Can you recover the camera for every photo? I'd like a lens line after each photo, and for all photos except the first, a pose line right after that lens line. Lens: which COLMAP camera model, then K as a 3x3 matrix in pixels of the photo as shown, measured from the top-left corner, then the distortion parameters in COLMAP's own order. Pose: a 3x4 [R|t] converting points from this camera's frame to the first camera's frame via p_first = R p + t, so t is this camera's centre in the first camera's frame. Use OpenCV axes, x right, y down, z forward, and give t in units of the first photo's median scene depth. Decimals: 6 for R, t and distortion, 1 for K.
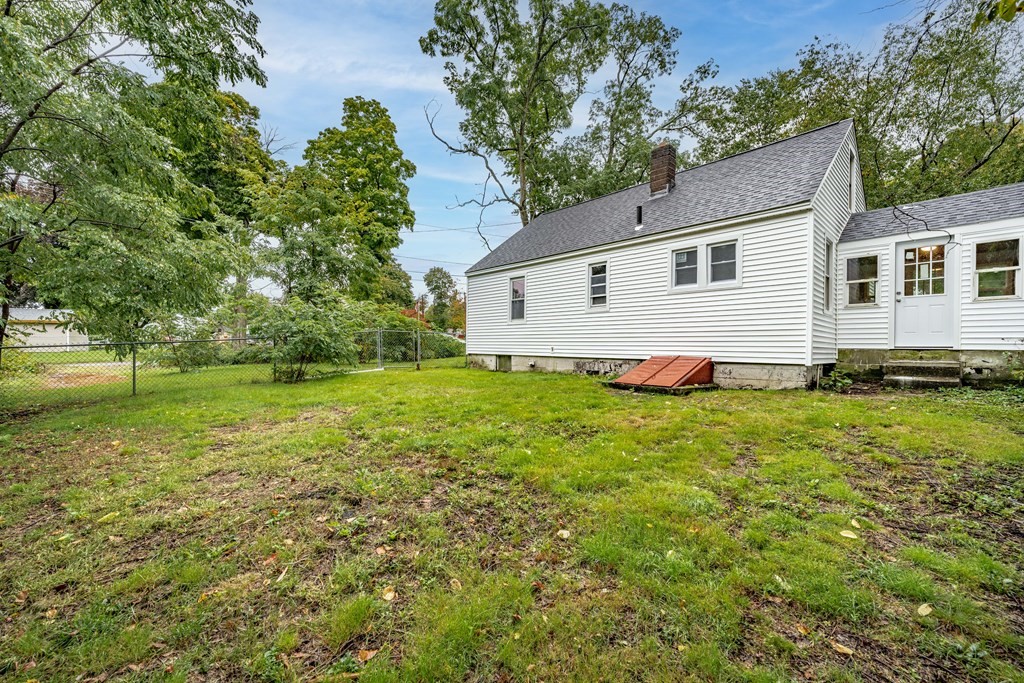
lens RADIAL K [[424.0, 0, 527.7], [0, 424.0, 343.1], [0, 0, 1]] dist [-0.000409, -0.000318]
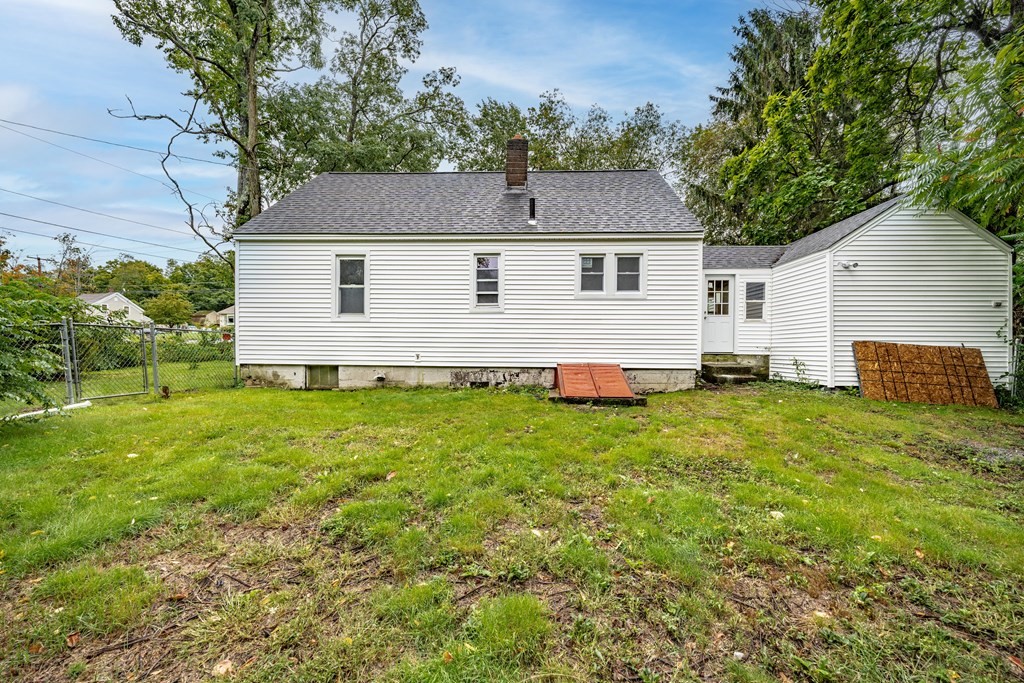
lens RADIAL K [[424.0, 0, 527.7], [0, 424.0, 343.1], [0, 0, 1]] dist [-0.000409, -0.000318]
pose [[0.713433, 0.004363, 0.700710, -0.382581], [-0.008190, 0.999964, 0.002113, -0.015059], [-0.700676, -0.007247, 0.713443, 0.357955]]
